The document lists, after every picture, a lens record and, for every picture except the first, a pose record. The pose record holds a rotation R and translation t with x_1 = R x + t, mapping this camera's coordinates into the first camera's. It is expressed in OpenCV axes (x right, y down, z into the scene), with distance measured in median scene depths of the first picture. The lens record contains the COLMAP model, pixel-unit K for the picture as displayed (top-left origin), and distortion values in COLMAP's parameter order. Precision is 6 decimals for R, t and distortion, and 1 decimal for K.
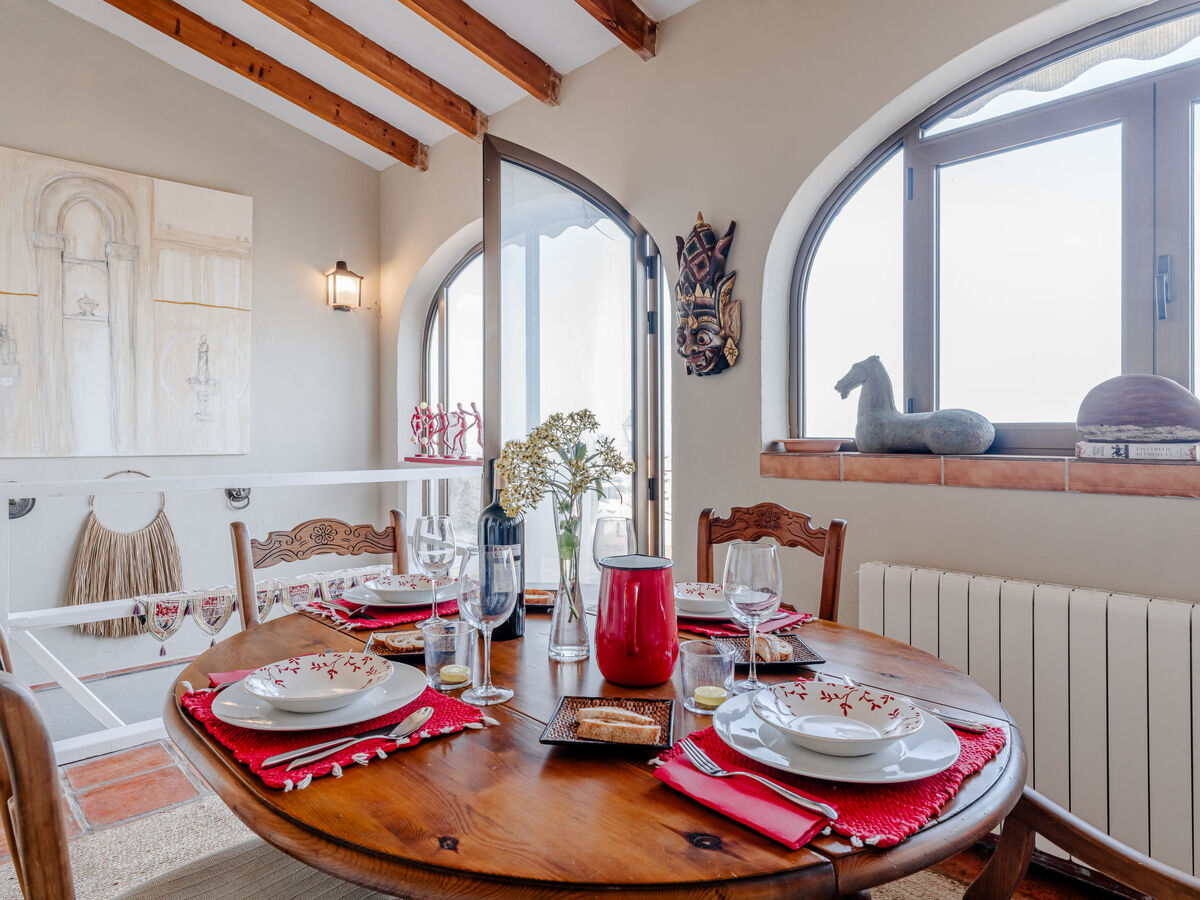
lens RADIAL K [[729.2, 0, 604.6], [0, 729.2, 439.3], [0, 0, 1]] dist [-0.003681, 0.001906]
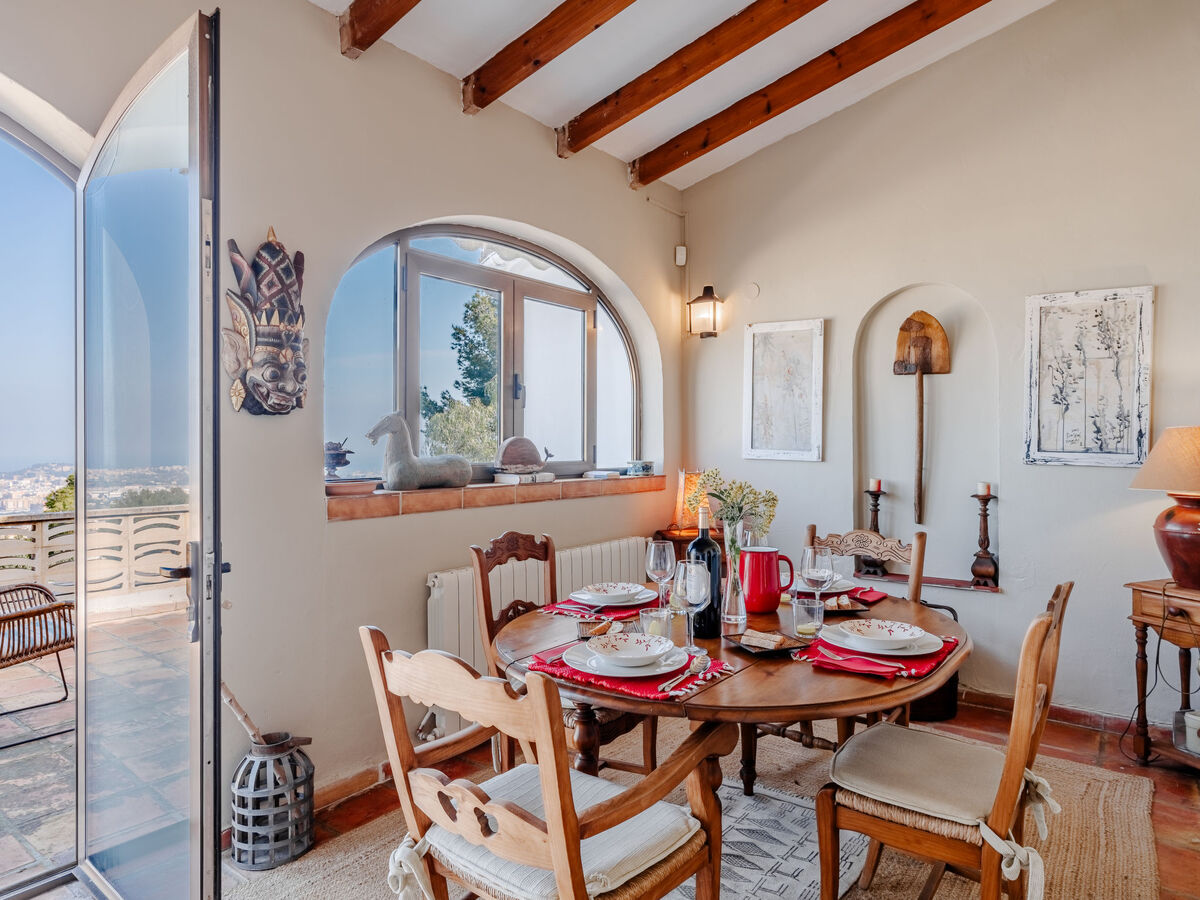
lens RADIAL K [[729.2, 0, 604.6], [0, 729.2, 439.3], [0, 0, 1]] dist [-0.003681, 0.001906]
pose [[-0.148468, 0.006001, 0.988899, -1.017148], [0.007829, 0.999957, -0.004893, -0.065024], [-0.988886, 0.007015, -0.148509, 0.963793]]
